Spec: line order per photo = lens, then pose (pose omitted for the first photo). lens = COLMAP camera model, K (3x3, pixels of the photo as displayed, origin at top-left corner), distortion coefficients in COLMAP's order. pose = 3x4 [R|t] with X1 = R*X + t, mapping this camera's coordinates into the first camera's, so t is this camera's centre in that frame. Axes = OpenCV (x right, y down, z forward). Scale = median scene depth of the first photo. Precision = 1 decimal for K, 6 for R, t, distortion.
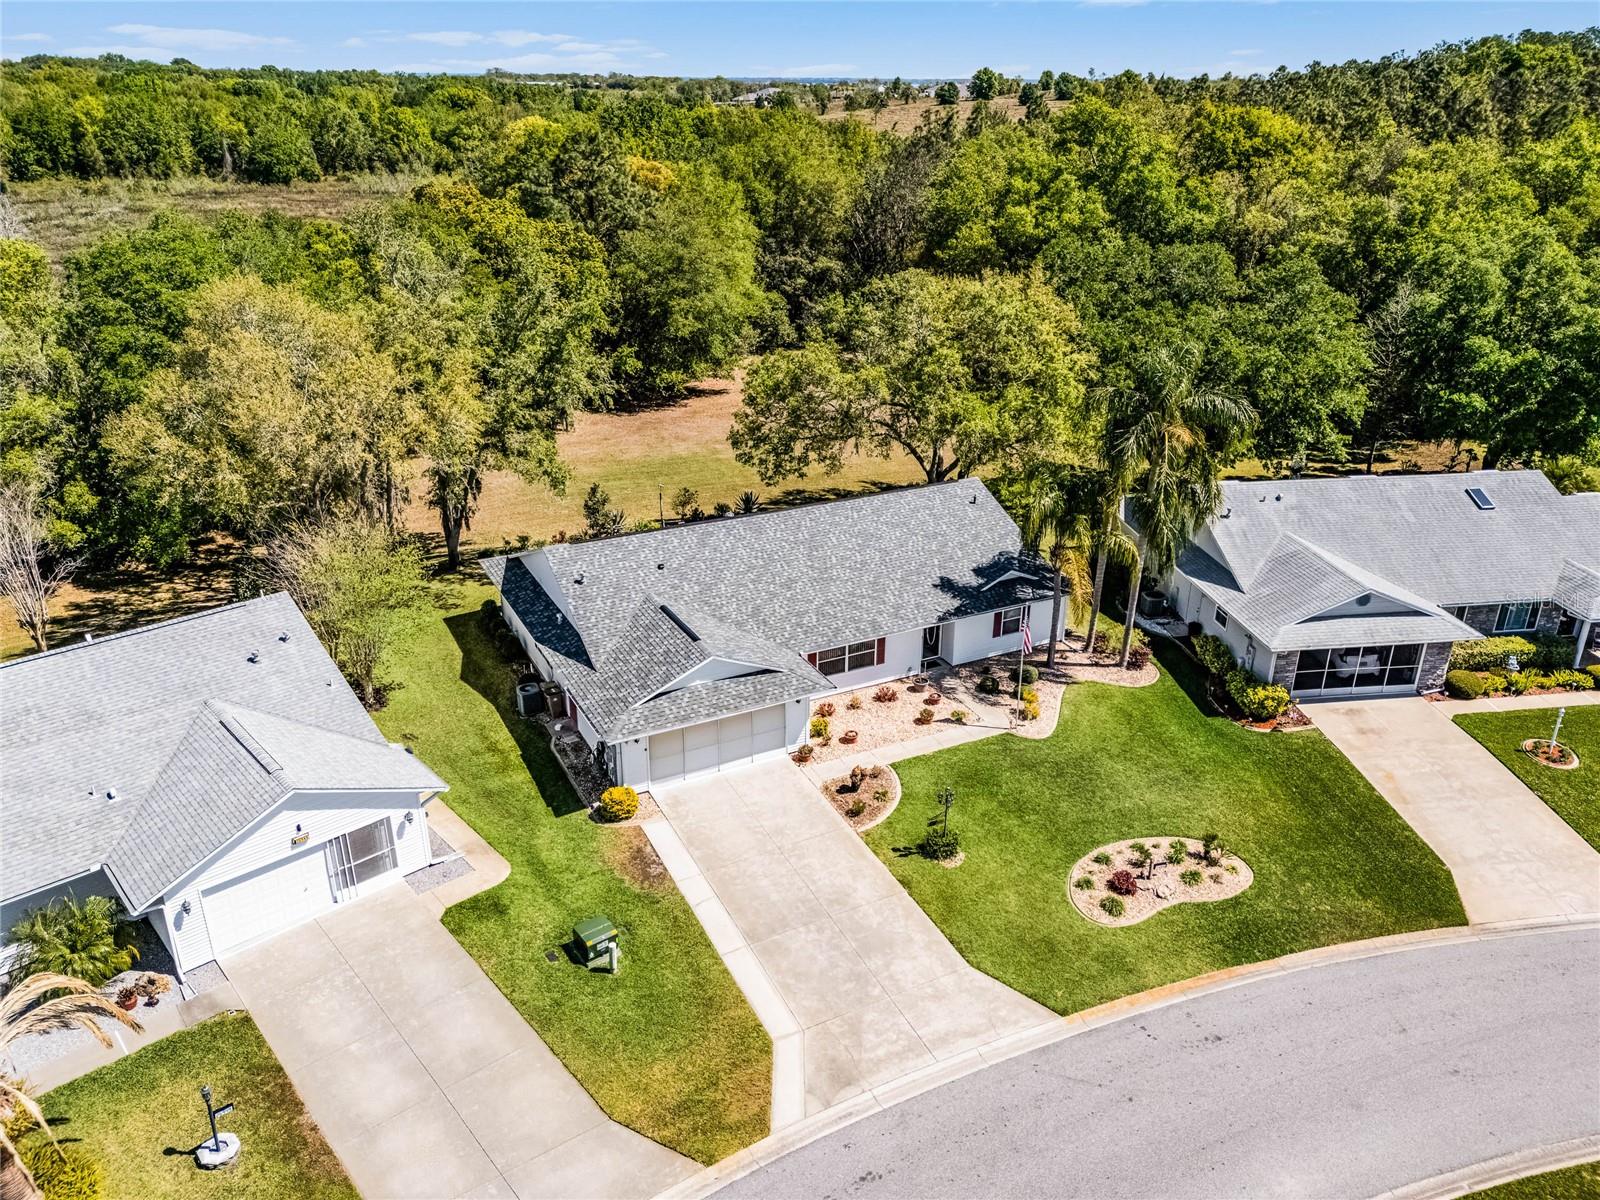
lens RADIAL K [[1173.8, 0, 804.7], [0, 1173.8, 594.9], [0, 0, 1]] dist [0.050449, -0.045159]
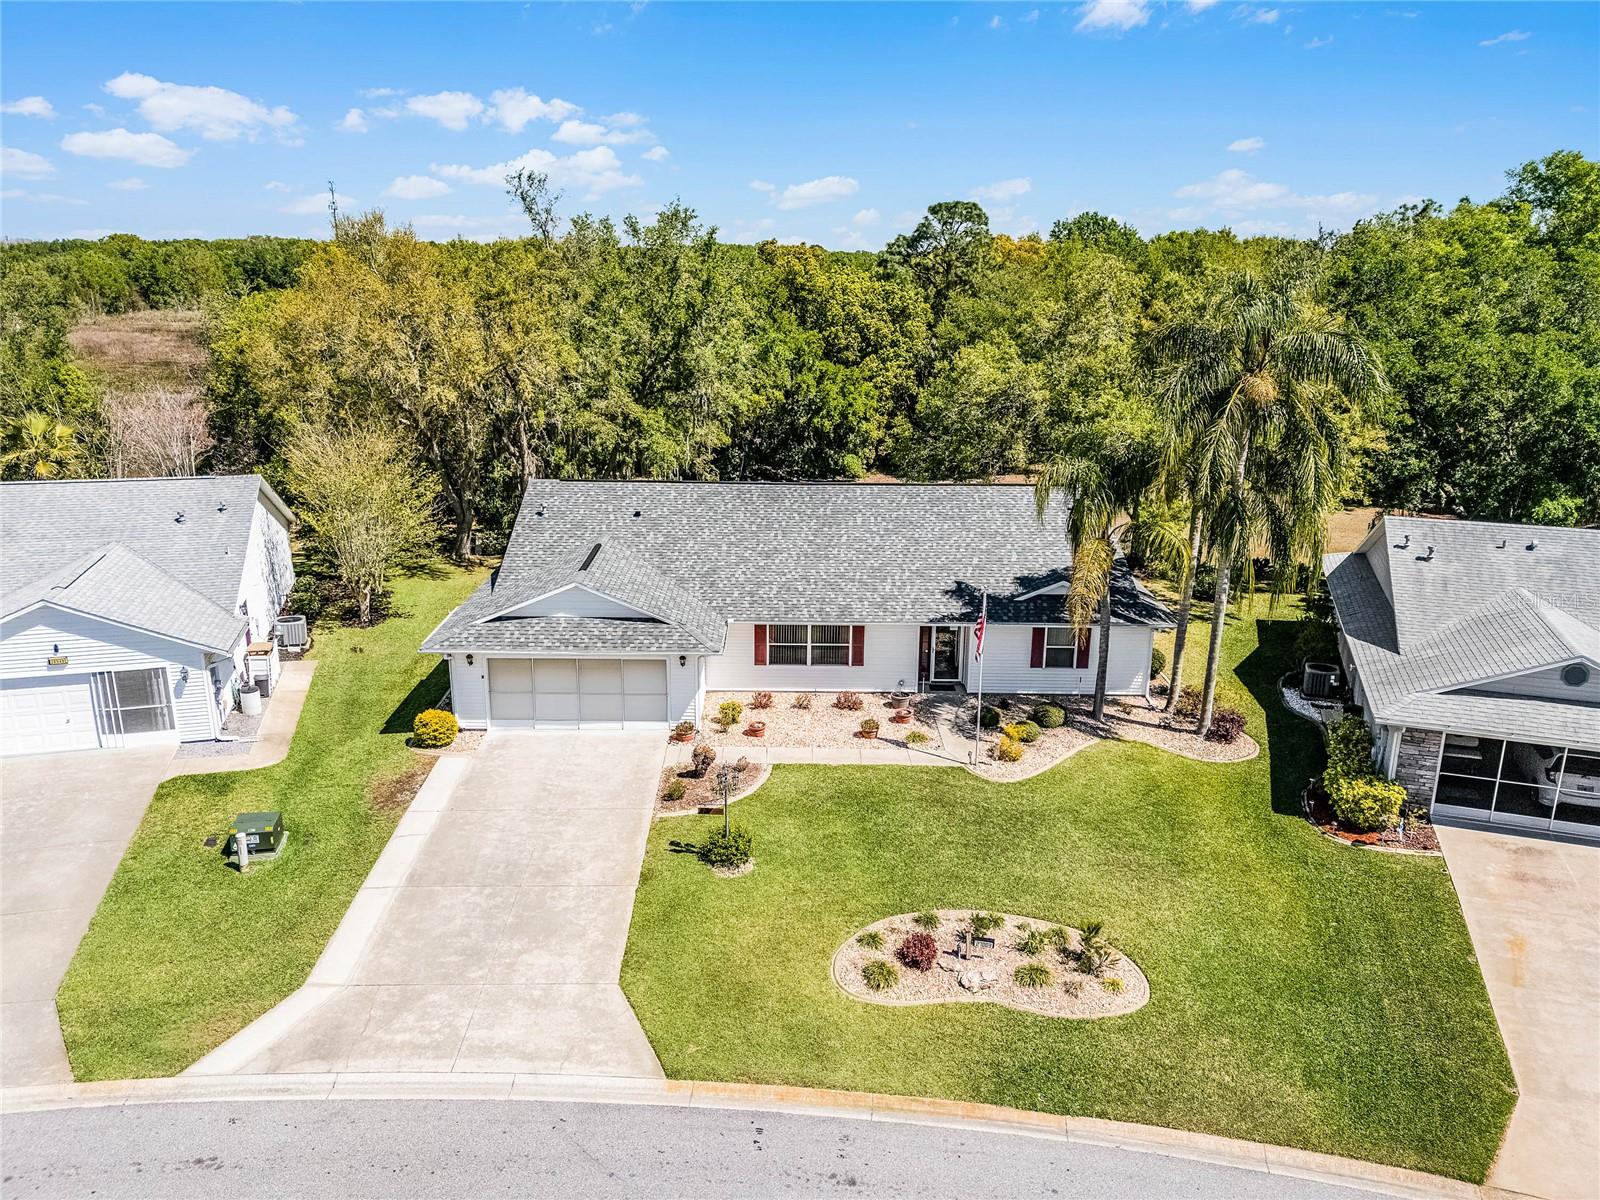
lens RADIAL K [[1173.8, 0, 804.7], [0, 1173.8, 594.9], [0, 0, 1]] dist [0.050449, -0.045159]
pose [[0.892702, 0.124891, -0.432996, 0.379388], [-0.184052, 0.978084, -0.097343, 0.098094], [0.411350, 0.166592, 0.896124, 0.271784]]
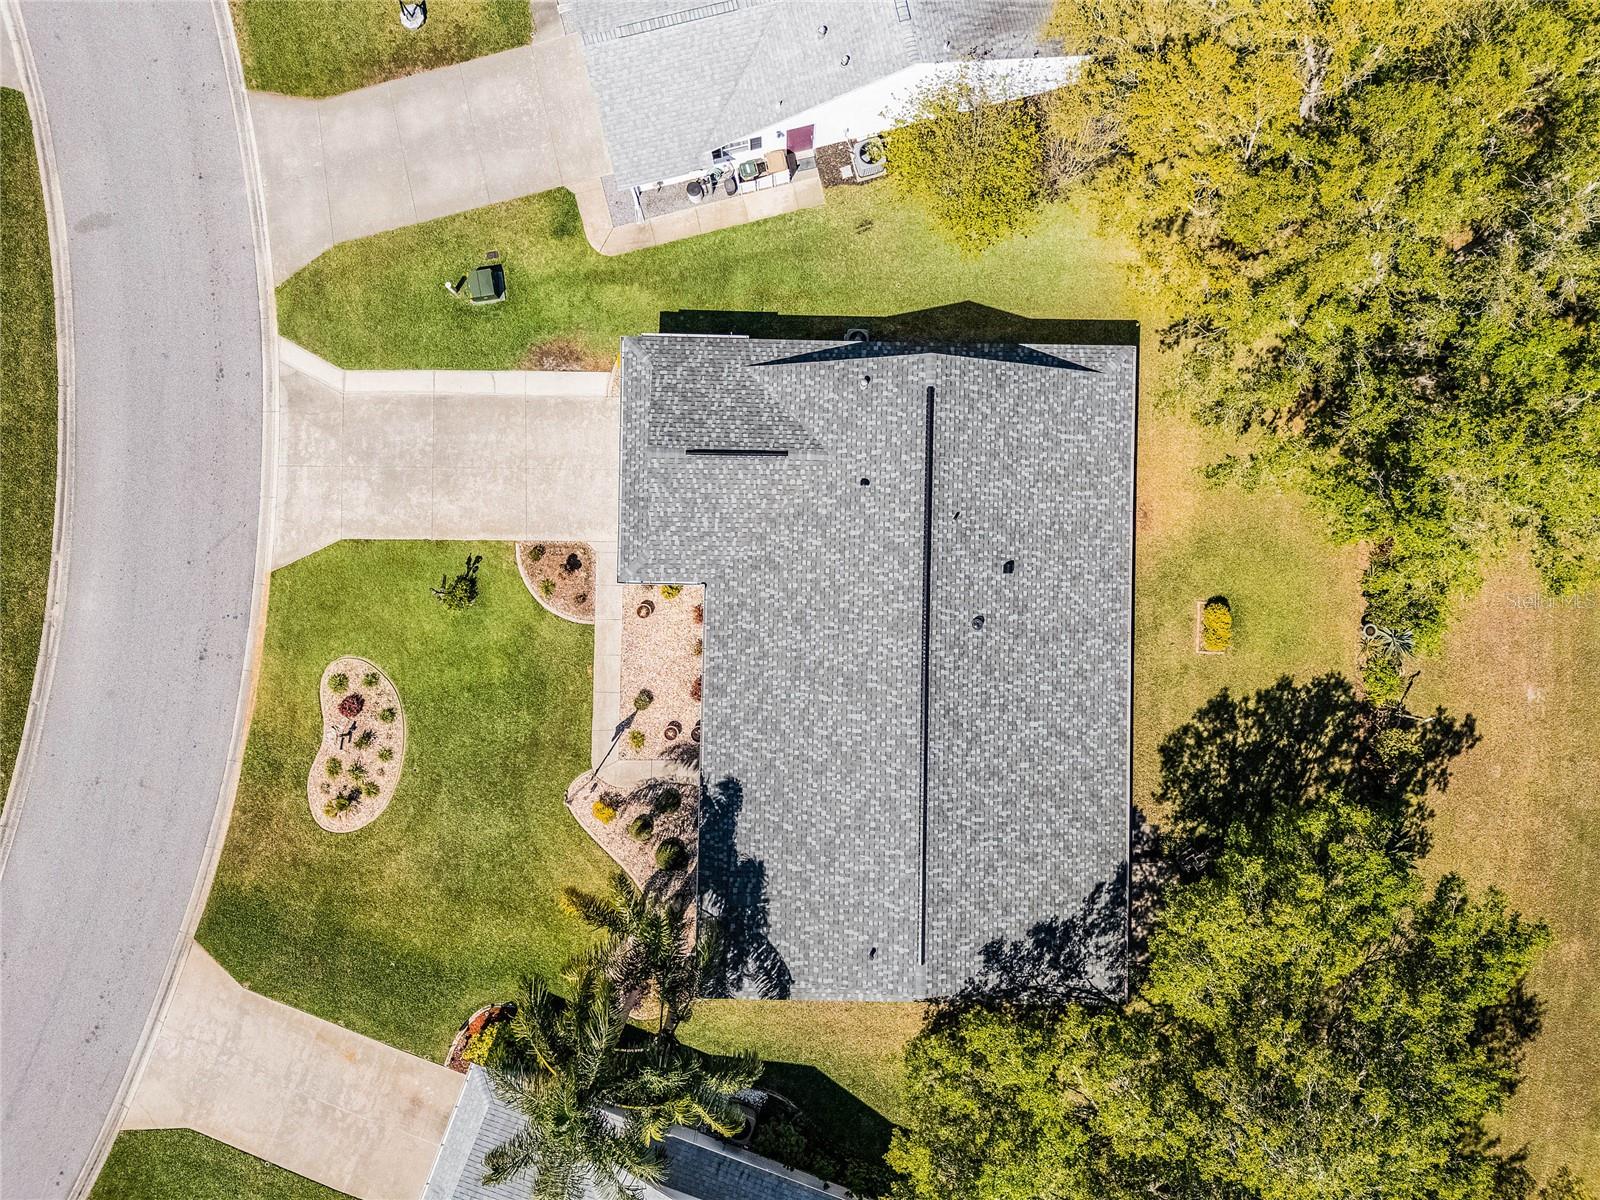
lens RADIAL K [[1166.7, 0, 805.2], [0, 1166.7, 597.8], [0, 0, 1]] dist [0.065381, -0.053864]
pose [[-0.476049, 0.878886, -0.030604, -0.004467], [-0.367228, -0.167048, 0.915007, -0.781695], [0.799075, 0.446827, 0.402275, 0.669925]]
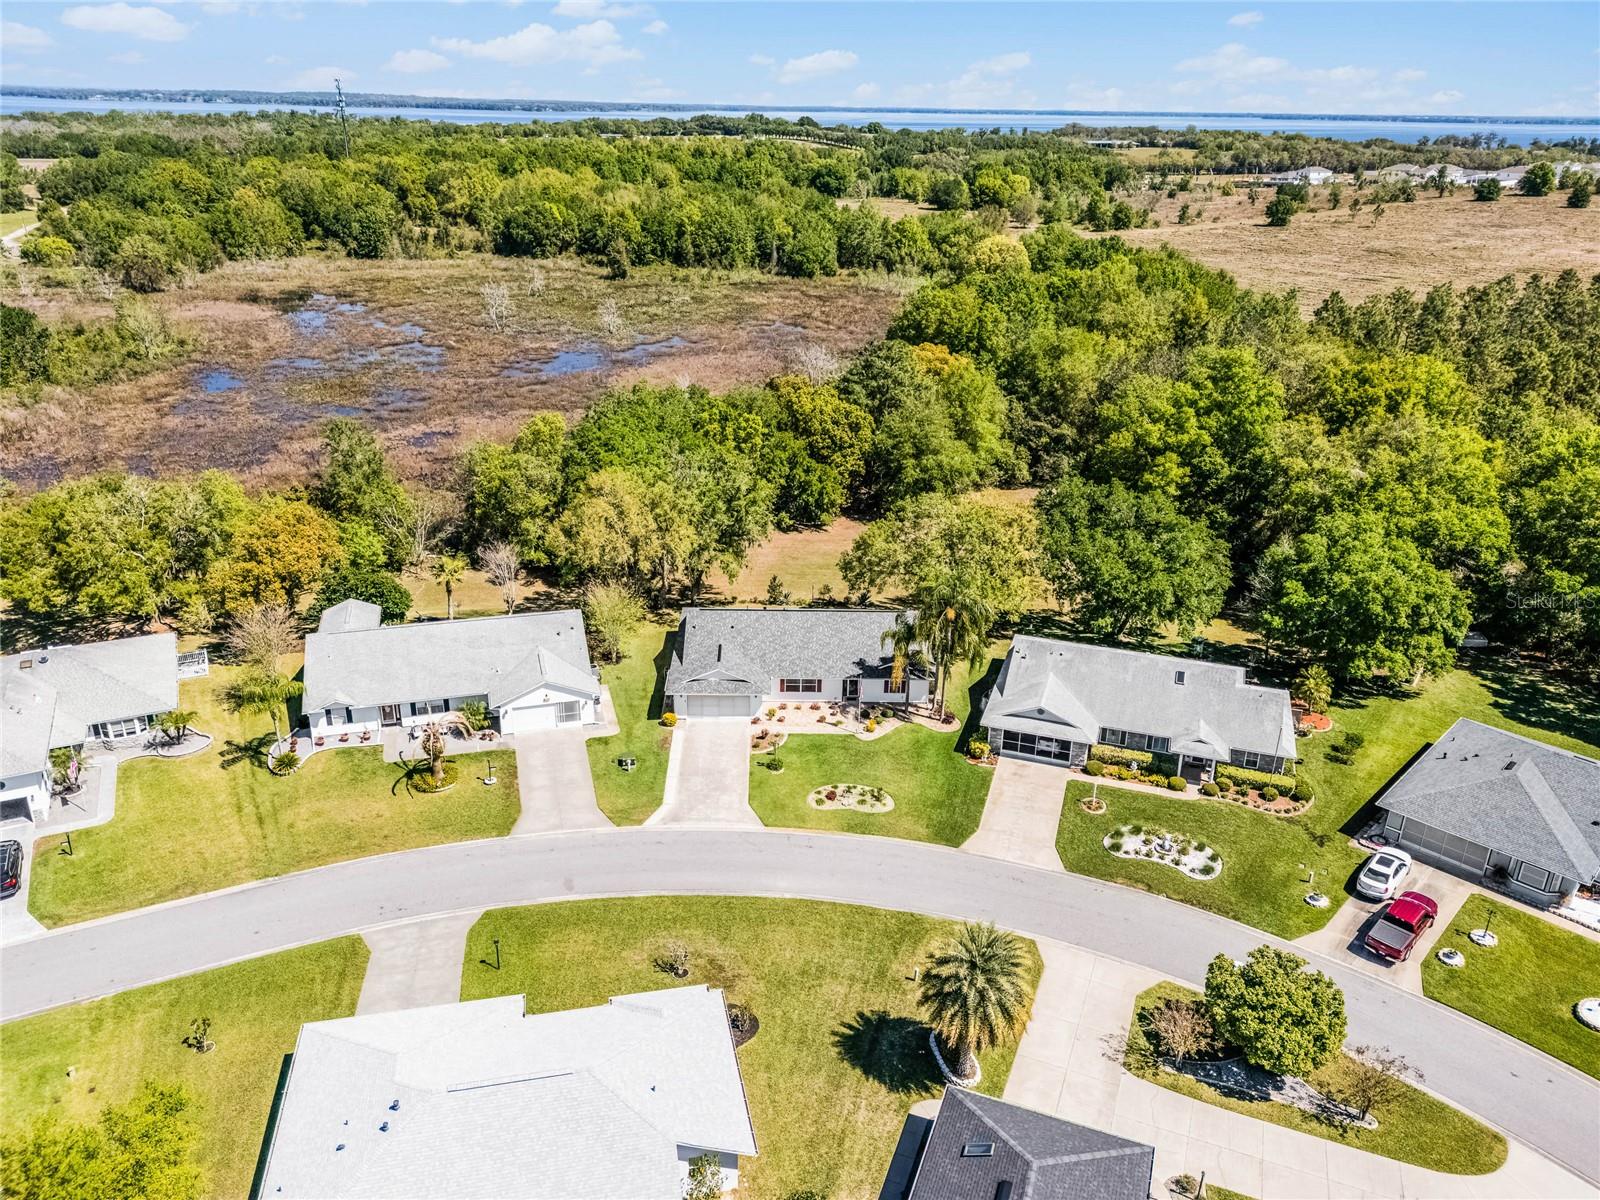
lens RADIAL K [[1158.8, 0, 804.5], [0, 1158.8, 597.8], [0, 0, 1]] dist [0.106120, -0.126097]
pose [[0.896277, 0.179081, -0.405731, 0.878959], [-0.188004, 0.982001, 0.018126, -0.144339], [0.401674, 0.060034, 0.913813, -0.951975]]
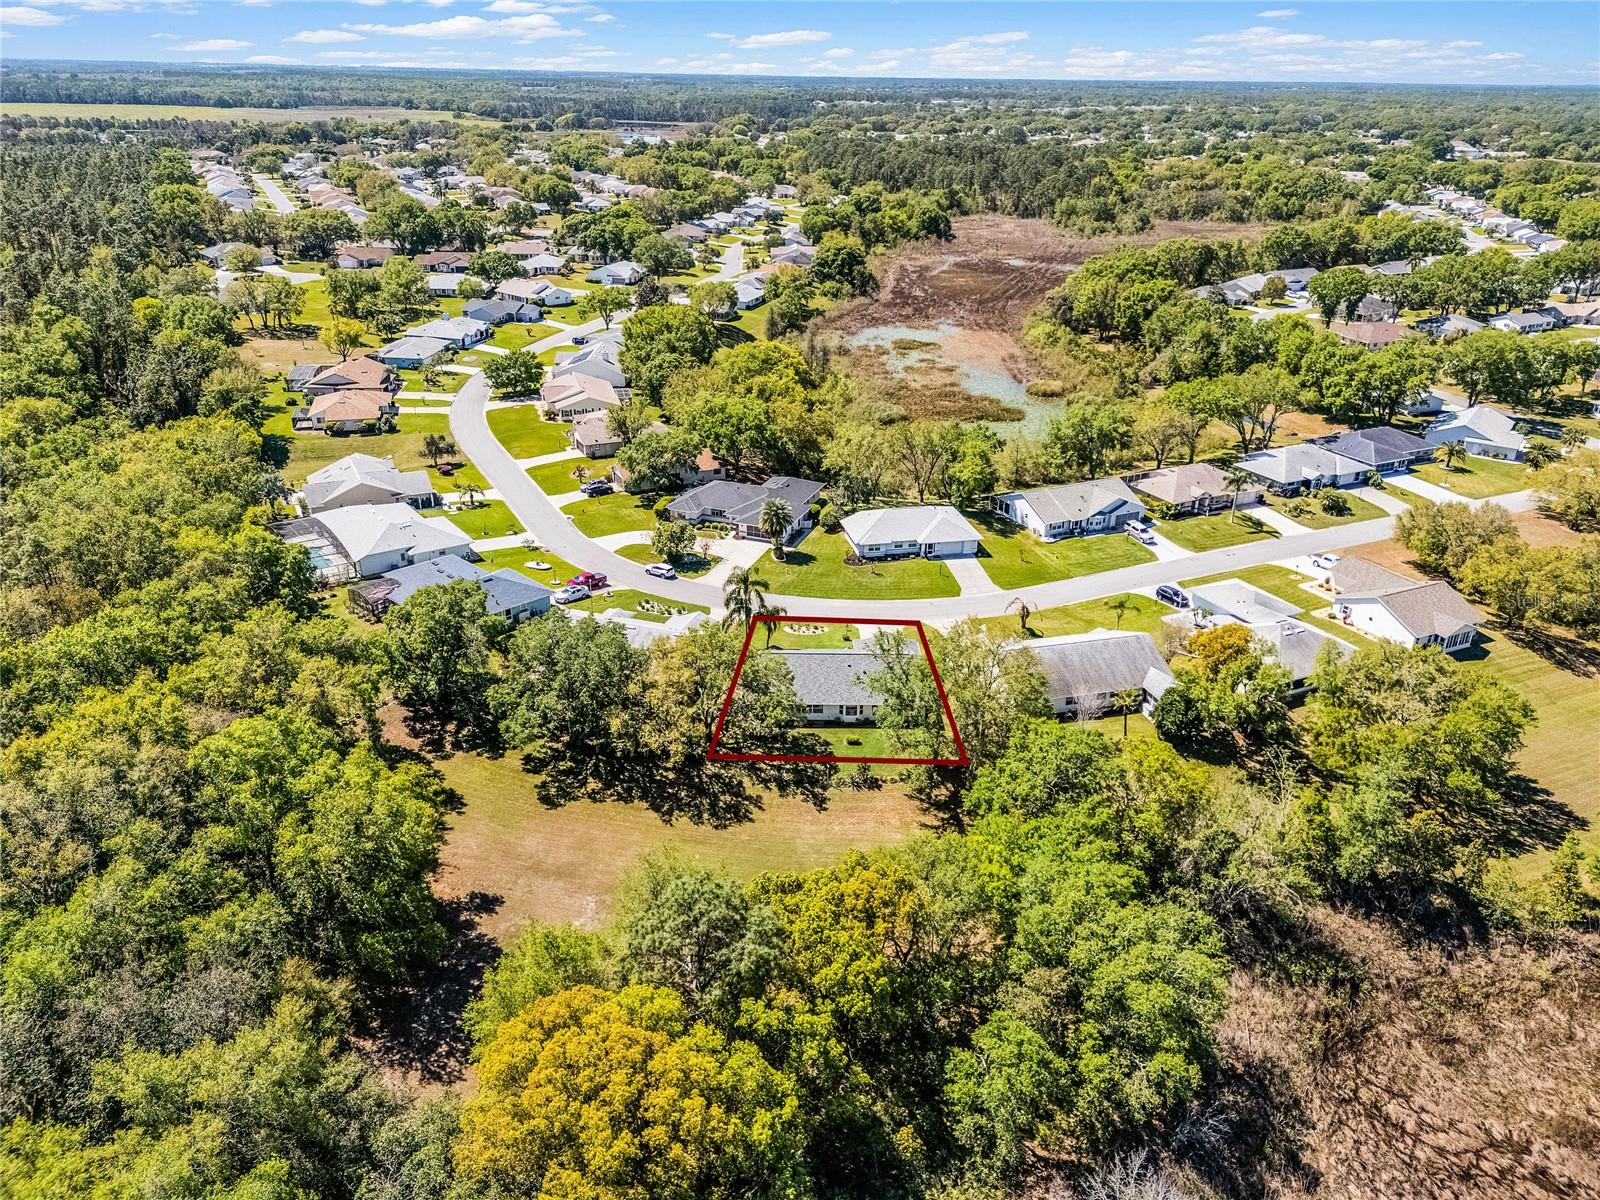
lens RADIAL K [[1158.8, 0, 804.5], [0, 1158.8, 597.8], [0, 0, 1]] dist [0.106120, -0.126097]
pose [[-0.895664, -0.179178, 0.407039, -1.202463], [0.166702, 0.713255, 0.680792, -2.349991], [-0.412305, 0.677616, -0.608967, 2.930827]]
